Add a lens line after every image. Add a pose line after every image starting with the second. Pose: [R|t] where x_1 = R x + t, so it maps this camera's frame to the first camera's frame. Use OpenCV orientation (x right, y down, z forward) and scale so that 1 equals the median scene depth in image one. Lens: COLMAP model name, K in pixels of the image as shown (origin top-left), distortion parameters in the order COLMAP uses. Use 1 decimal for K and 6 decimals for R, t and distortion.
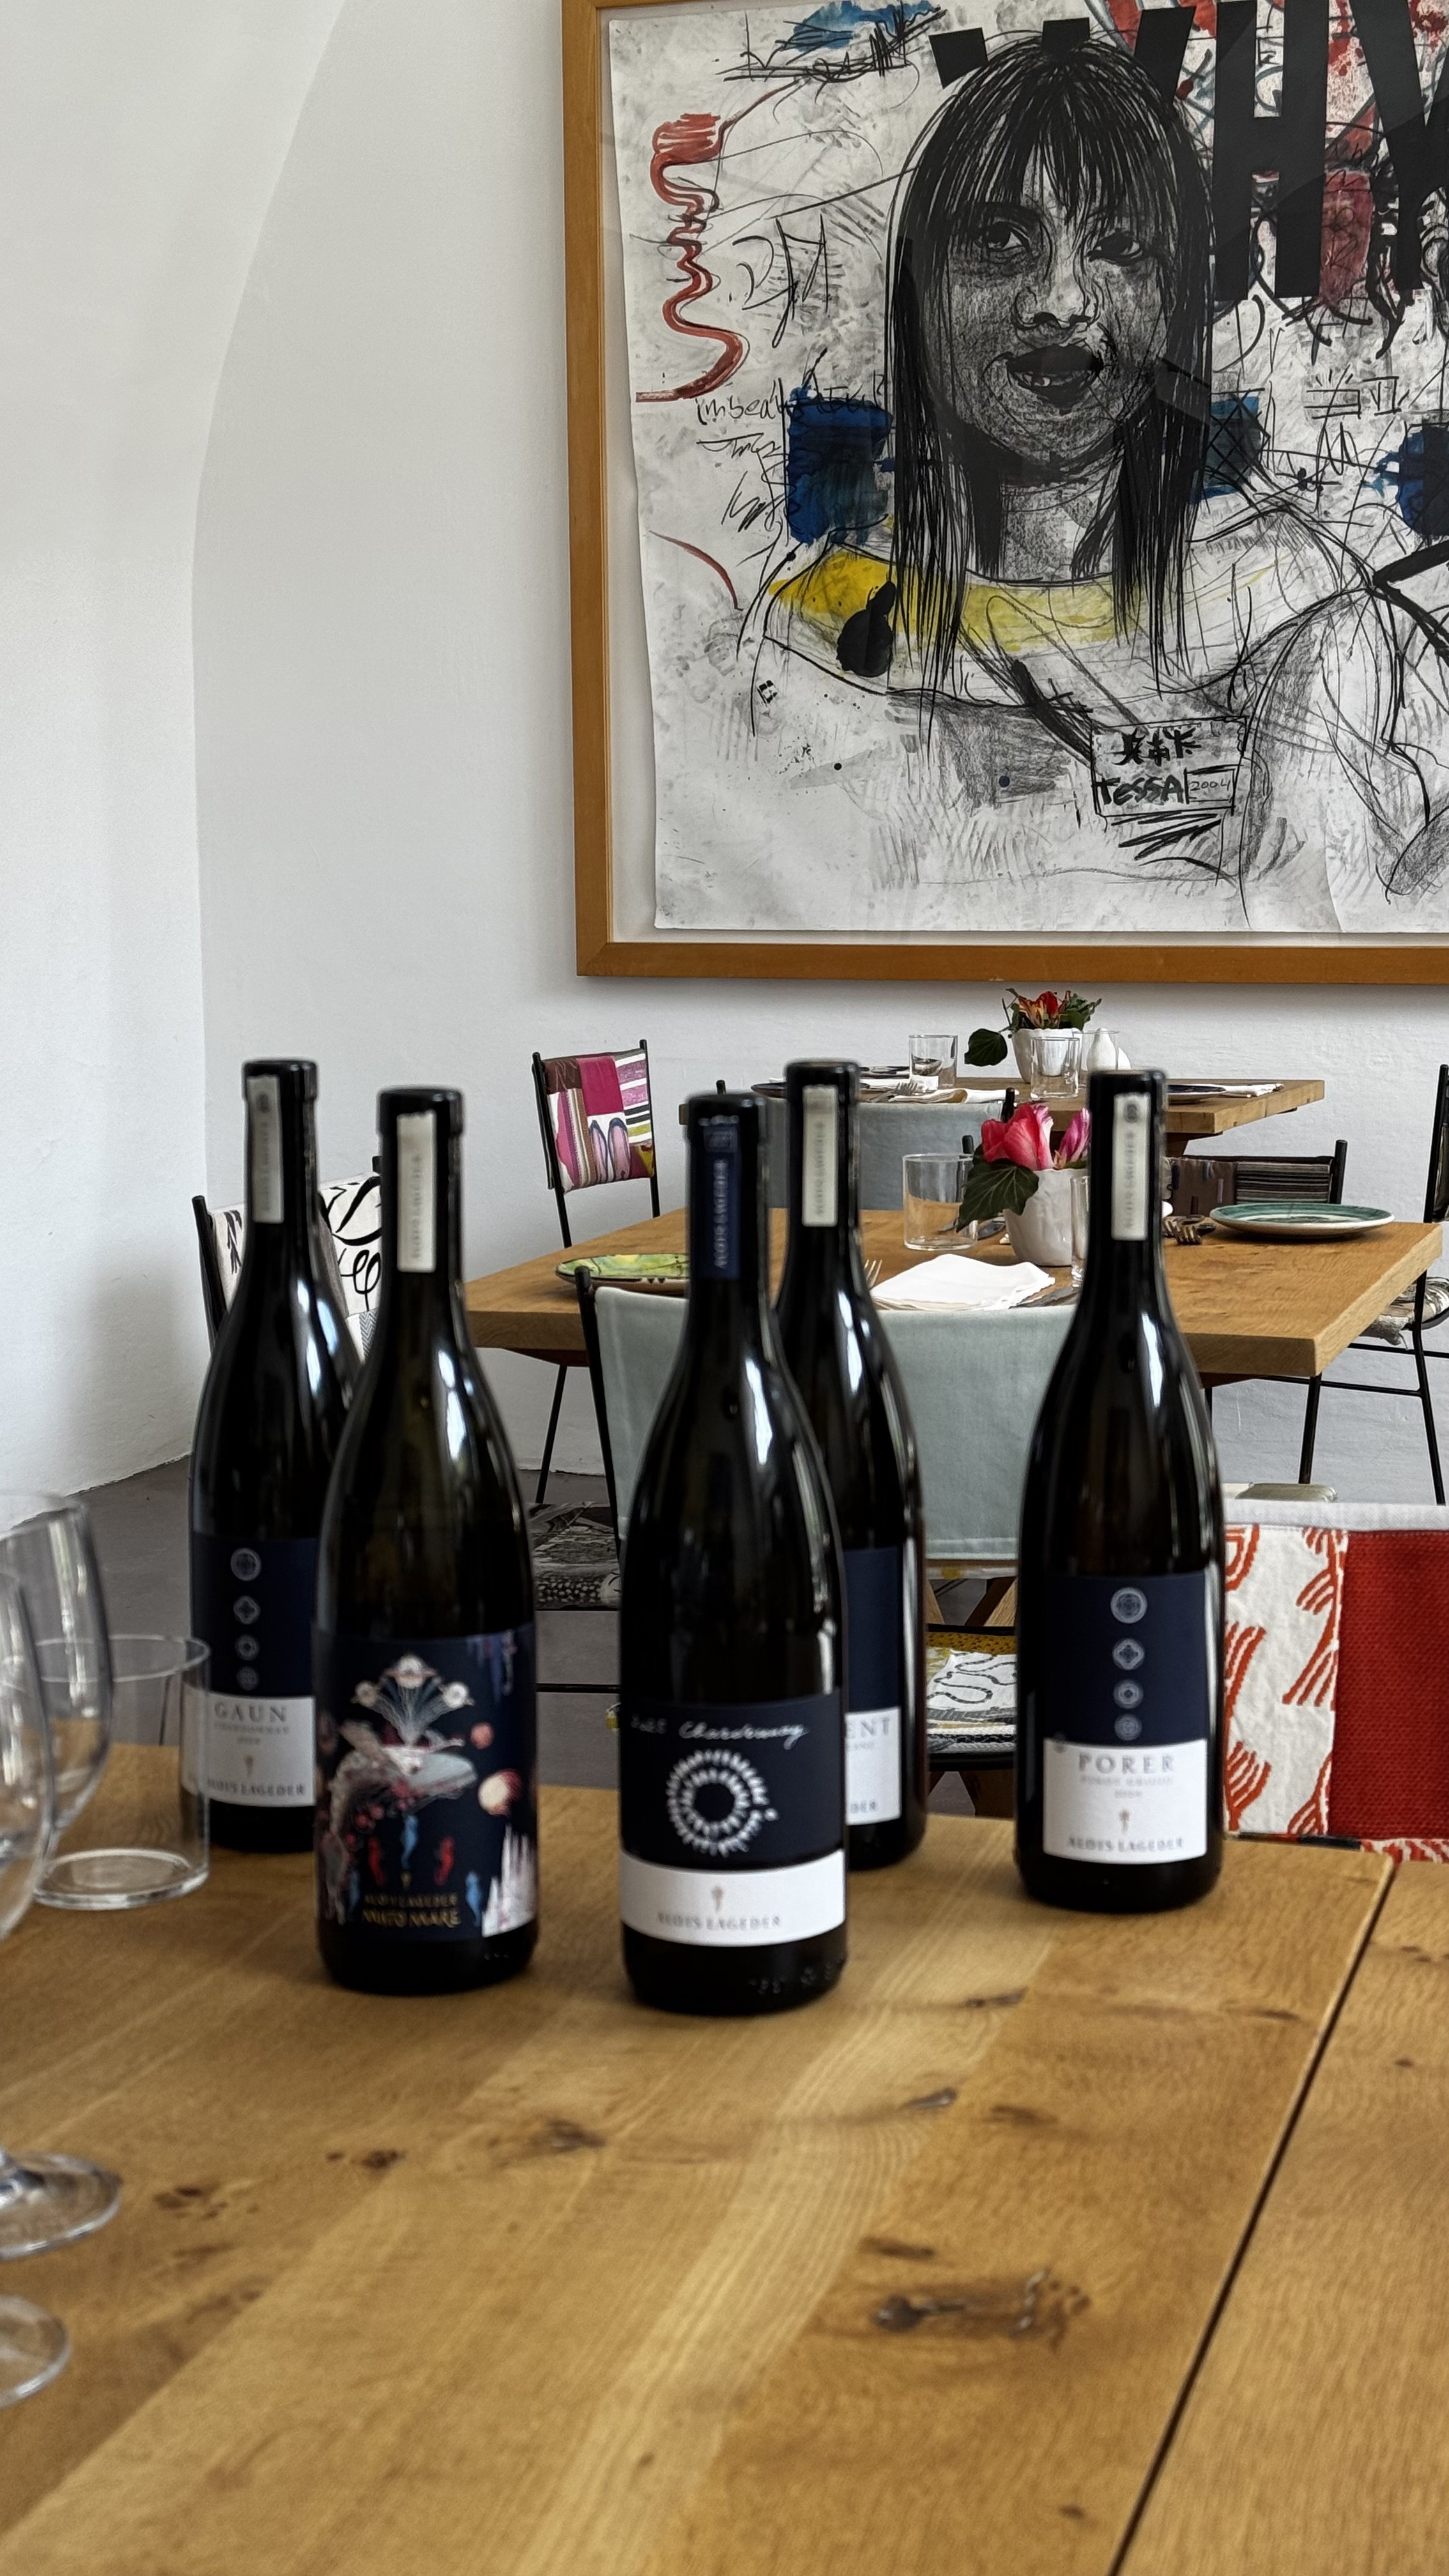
lens RADIAL K [[3699.9, 0, 724.5], [0, 3699.9, 1288.0], [0, 0, 1]] dist [0.450151, -1.368659]
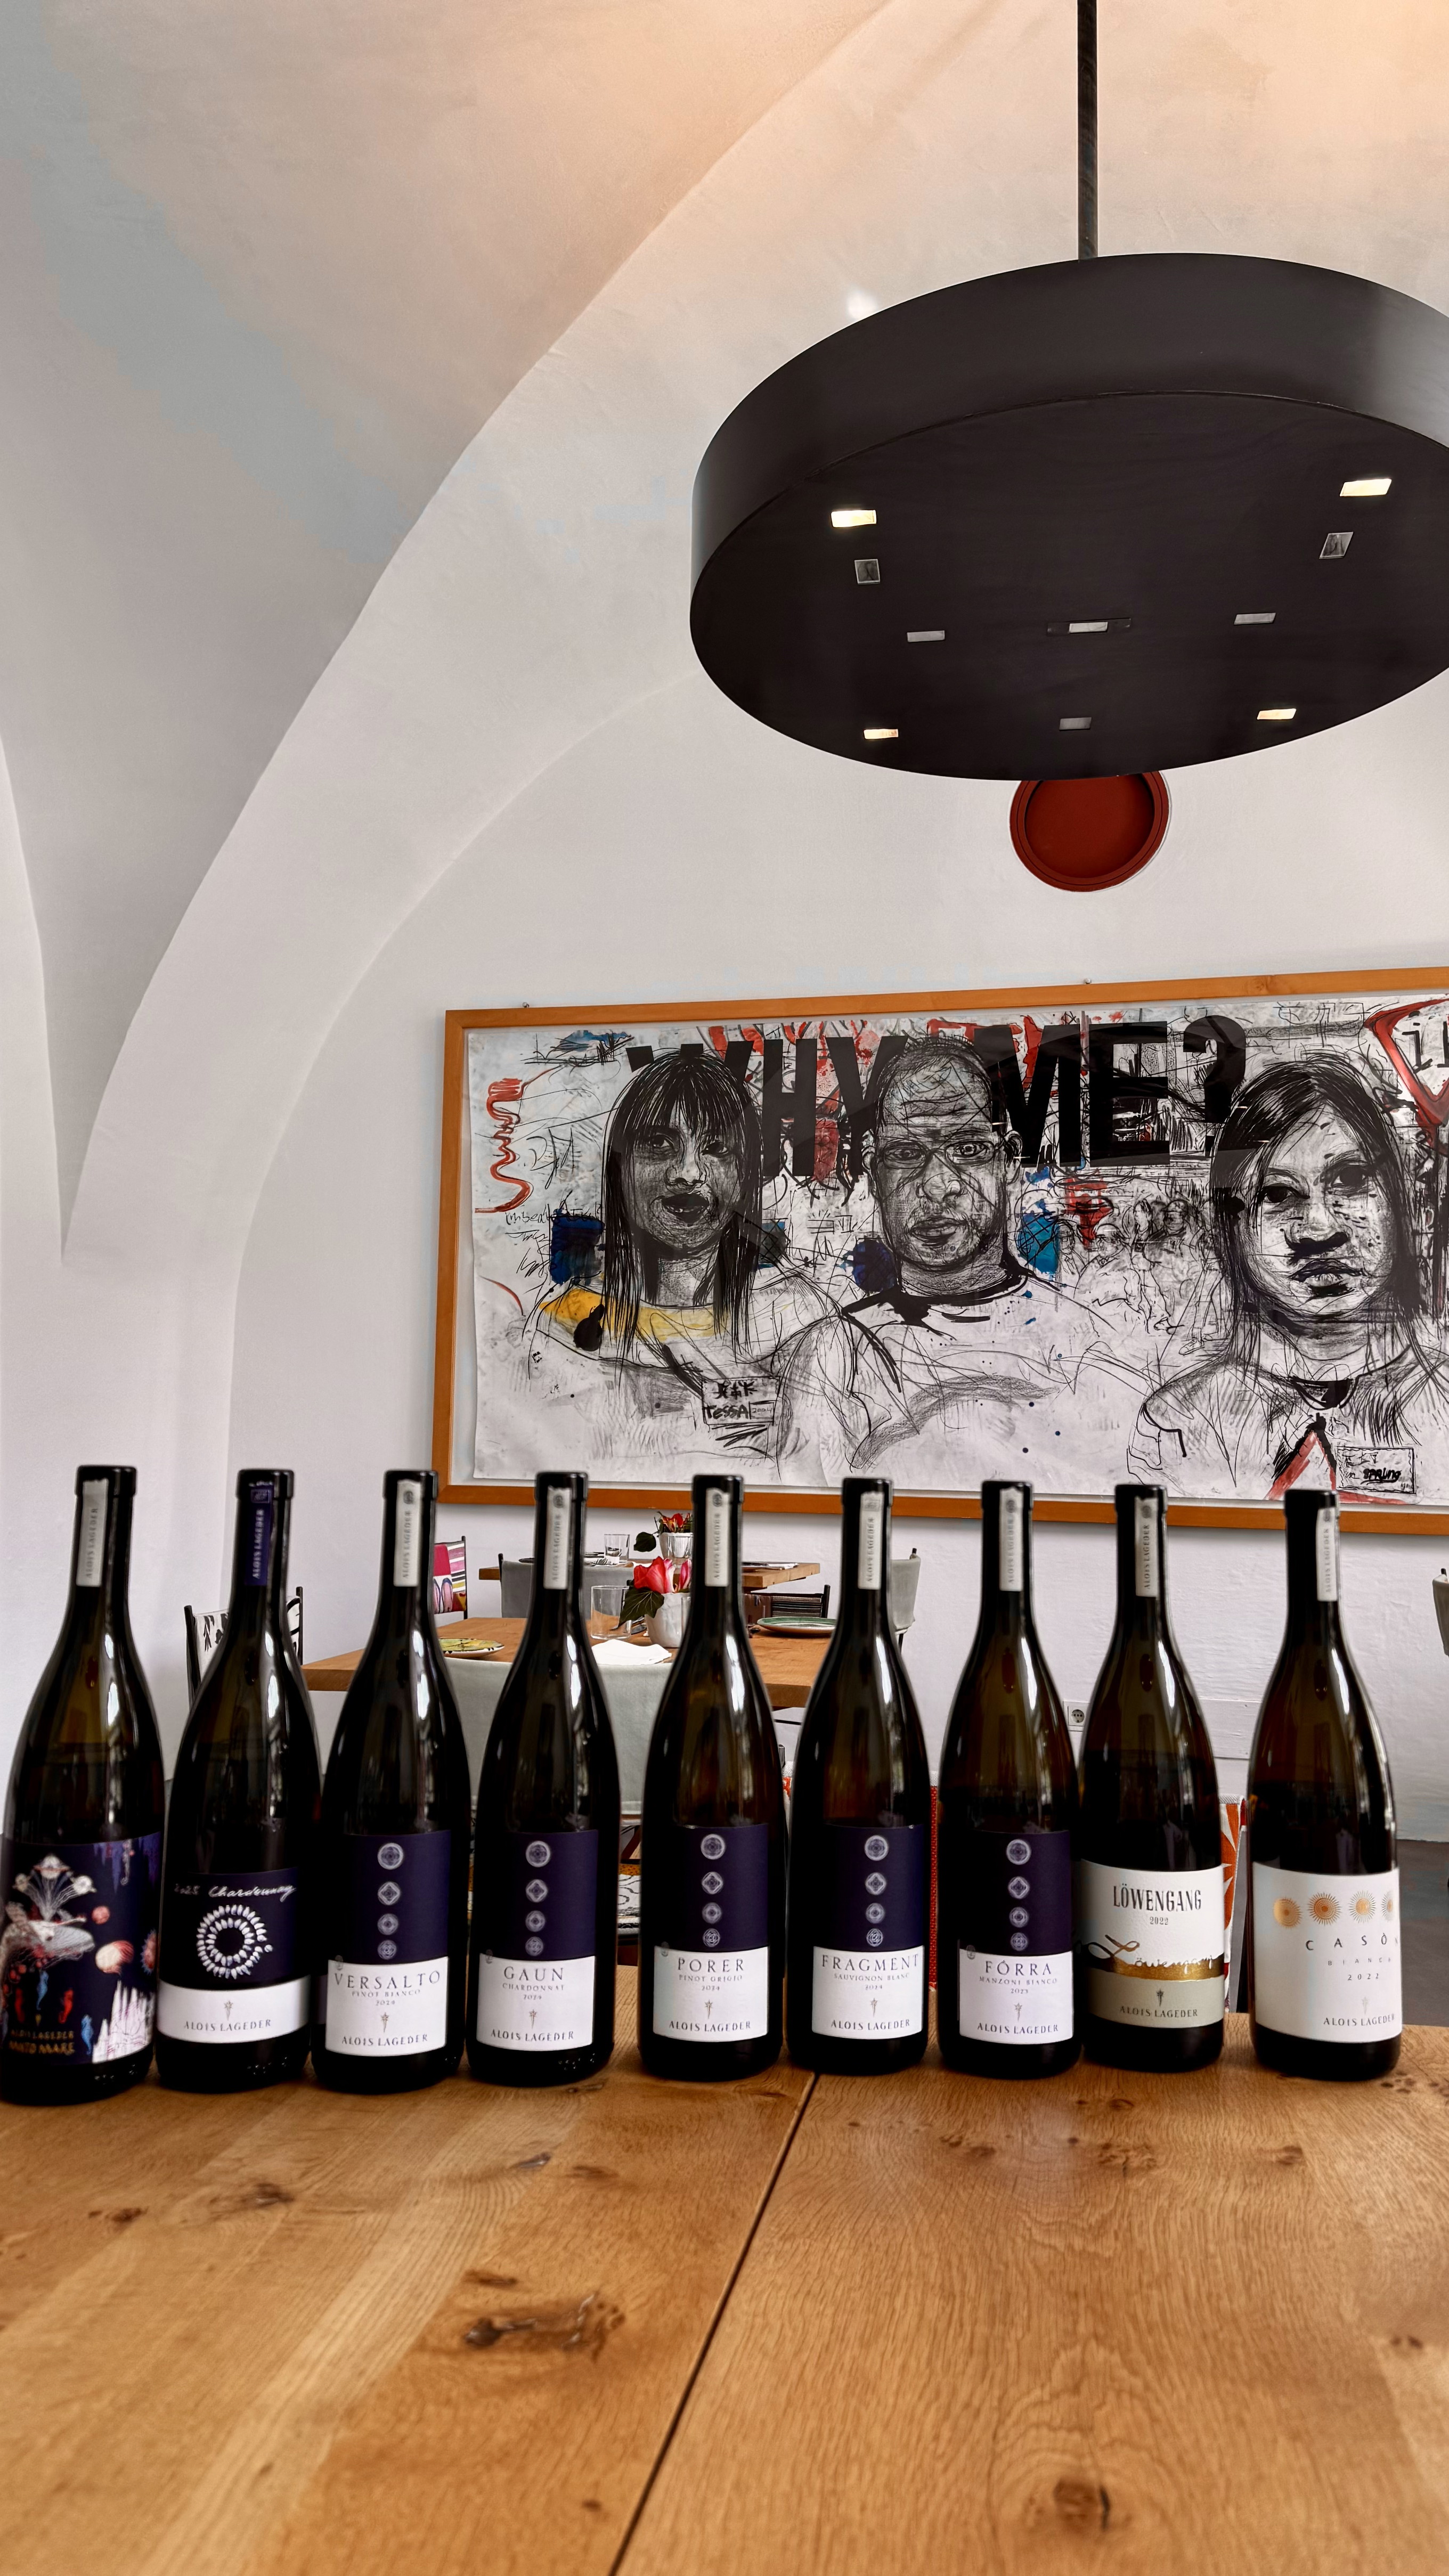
lens RADIAL K [[1808.9, 0, 724.5], [0, 1808.9, 1288.0], [0, 0, 1]] dist [0.142963, -0.120979]
pose [[0.994399, 0.039172, 0.098165, 0.043639], [-0.016194, 0.974285, -0.224738, 0.045611], [-0.104444, 0.221889, 0.969462, 0.217194]]
